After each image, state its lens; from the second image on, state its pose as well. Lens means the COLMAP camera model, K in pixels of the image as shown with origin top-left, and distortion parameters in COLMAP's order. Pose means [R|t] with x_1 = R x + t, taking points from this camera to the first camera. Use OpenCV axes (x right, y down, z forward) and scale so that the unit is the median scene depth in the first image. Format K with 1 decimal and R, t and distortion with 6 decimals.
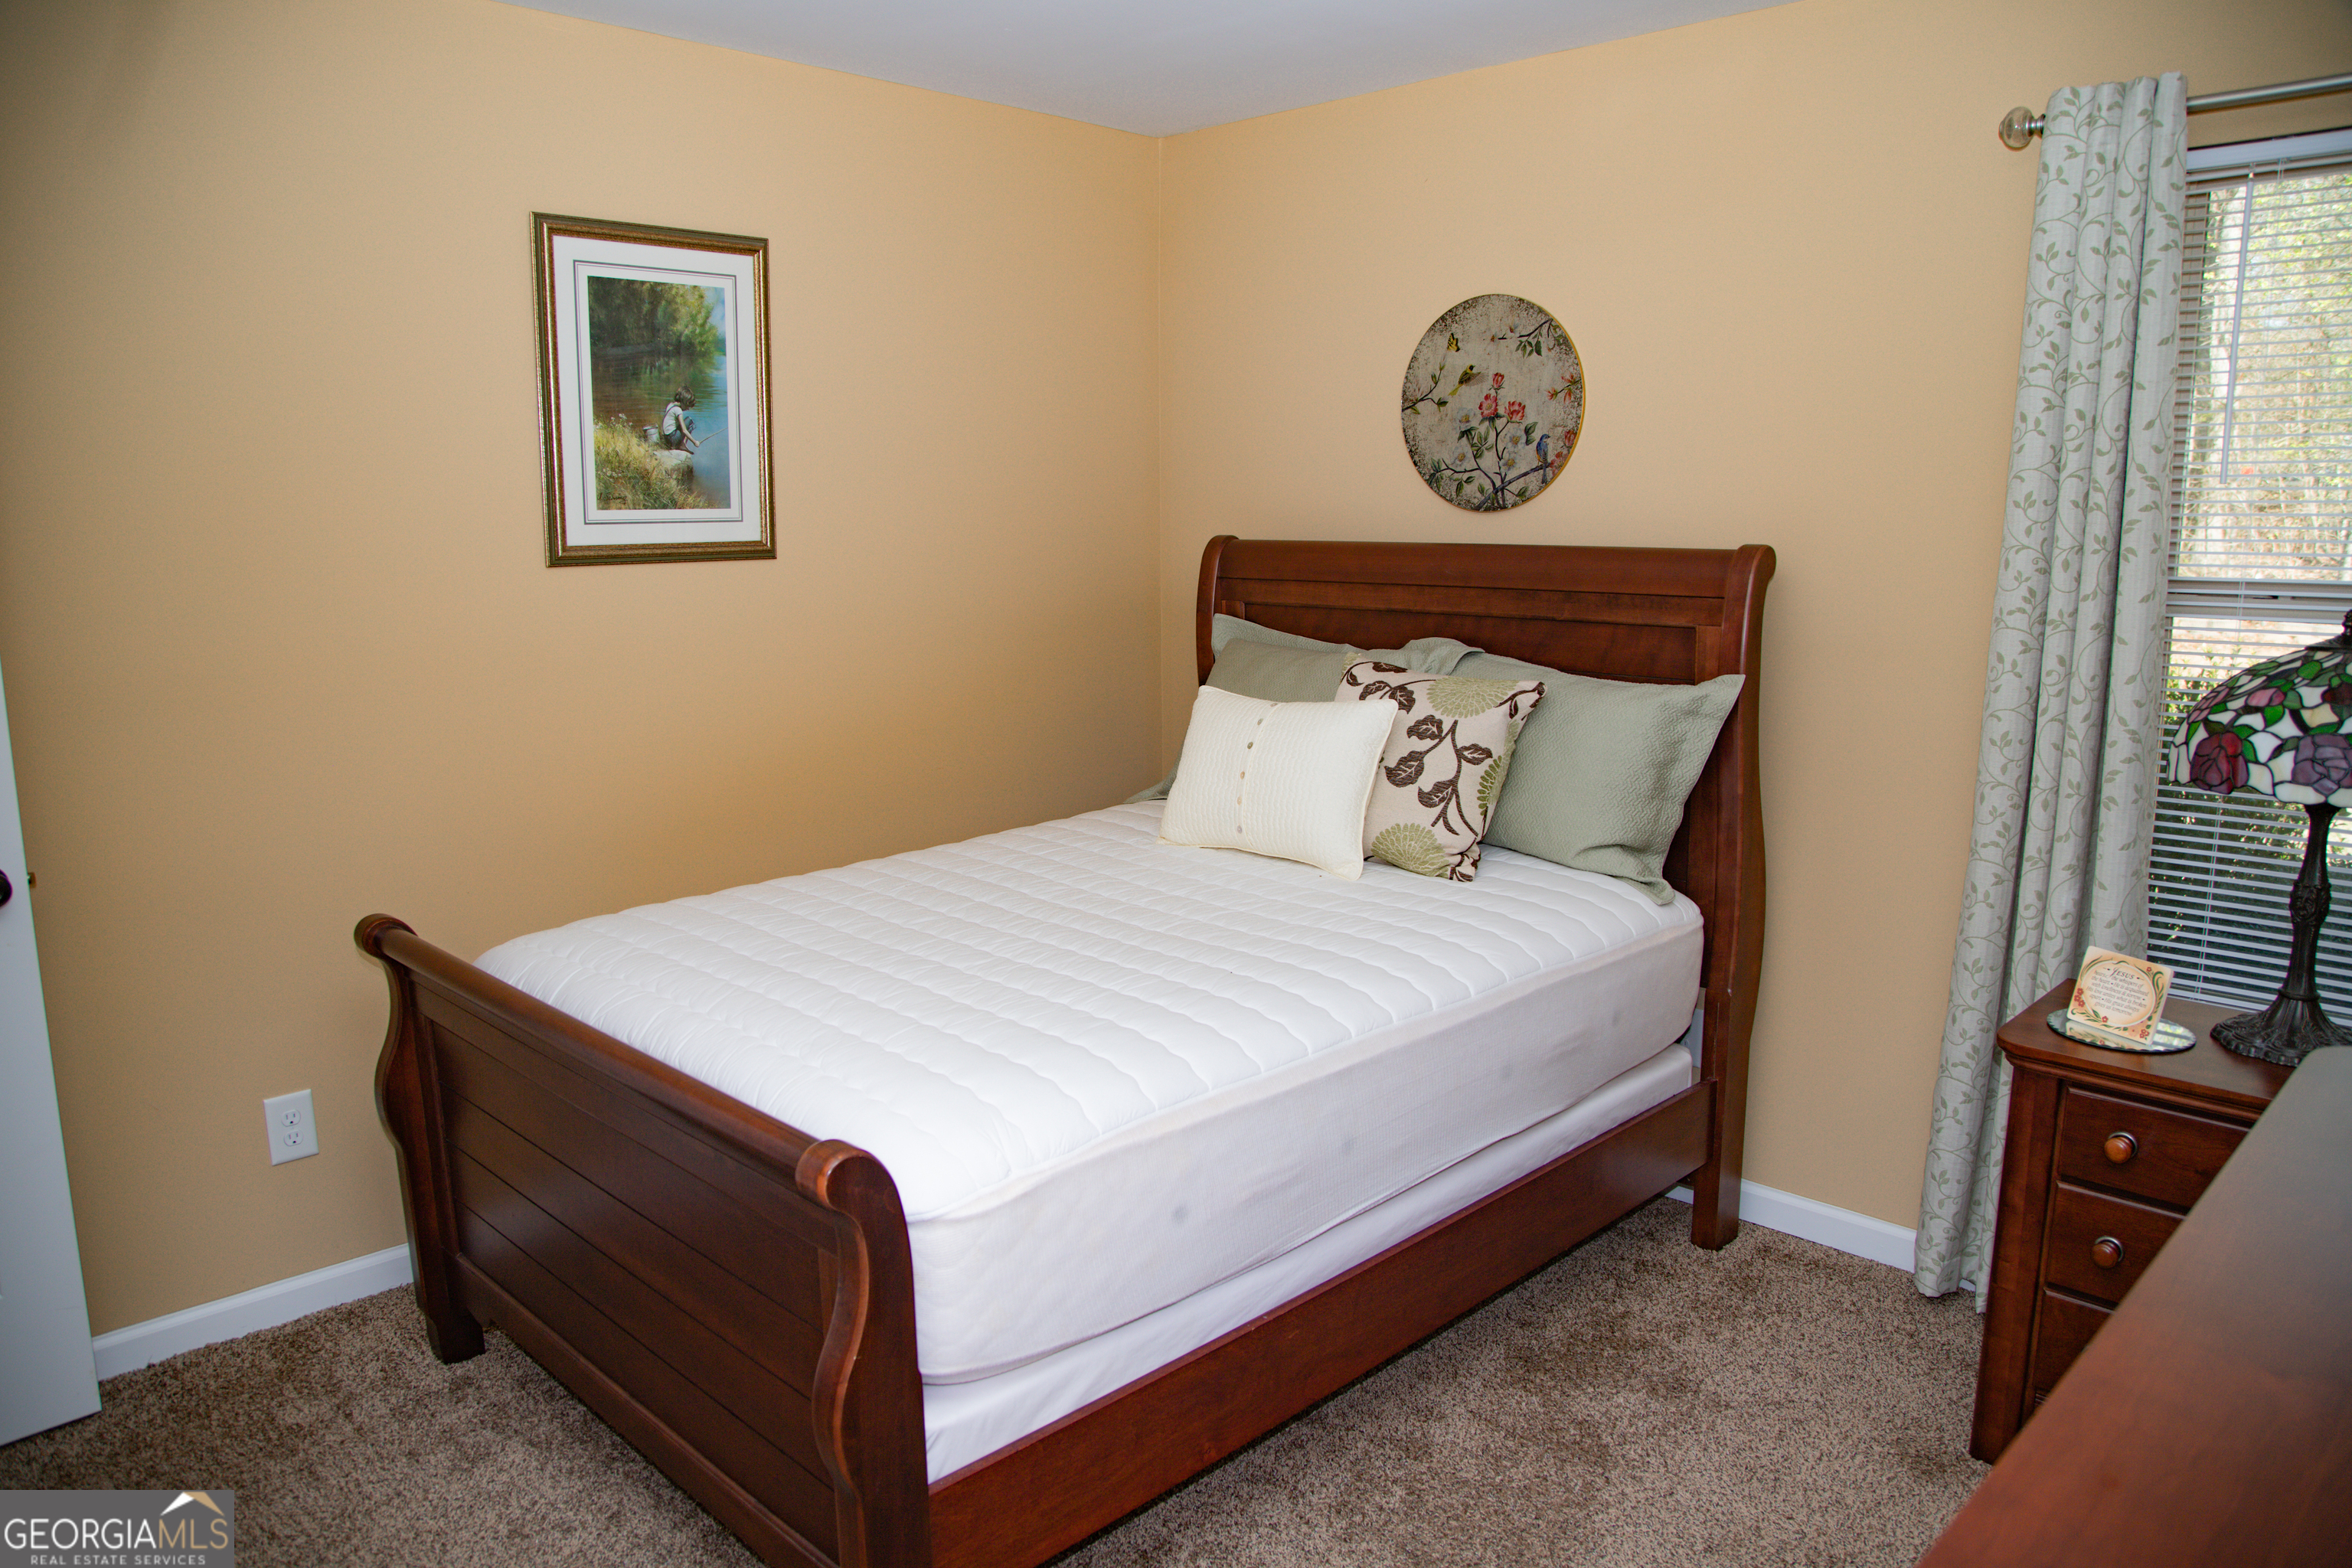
lens RADIAL K [[1629.8, 0, 1176.0], [0, 1629.8, 784.0], [0, 0, 1]] dist [-0.122672, 0.070944]
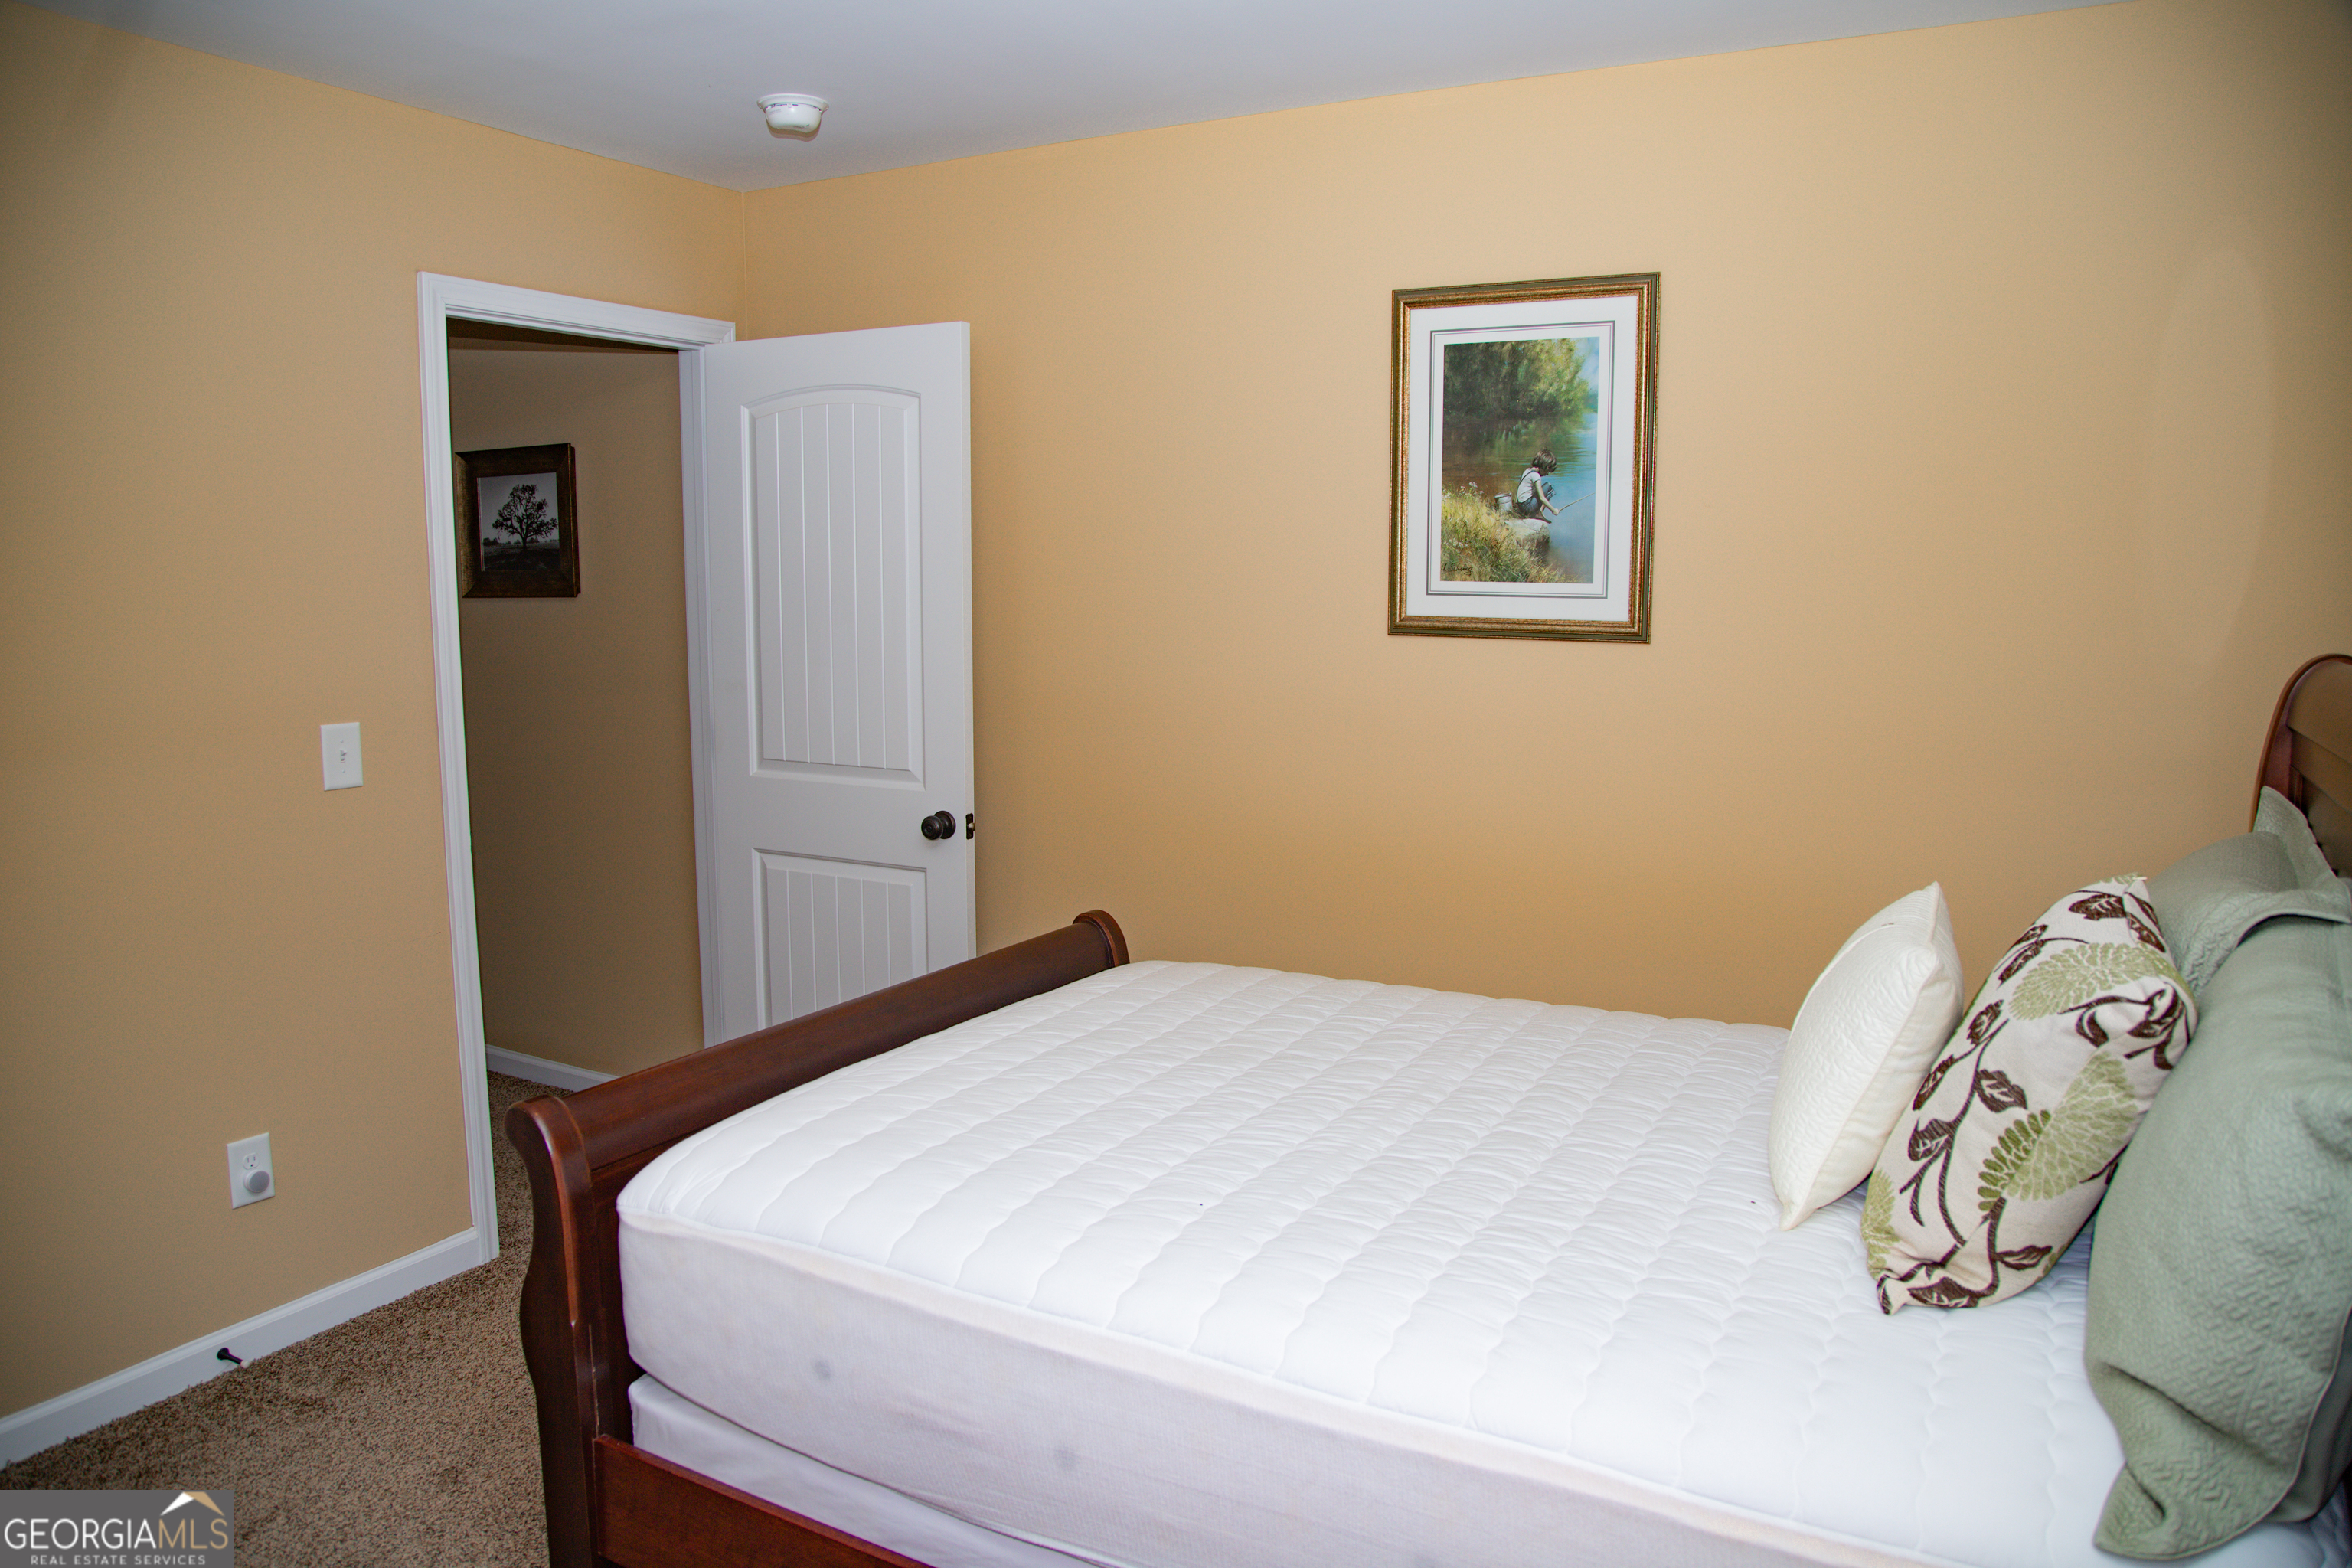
lens RADIAL K [[1629.8, 0, 1176.0], [0, 1629.8, 784.0], [0, 0, 1]] dist [-0.122672, 0.070944]
pose [[0.257356, 0.133331, -0.957074, 0.554751], [-0.169303, 0.981337, 0.091186, -0.109432], [0.951370, 0.138568, 0.275126, 0.575214]]
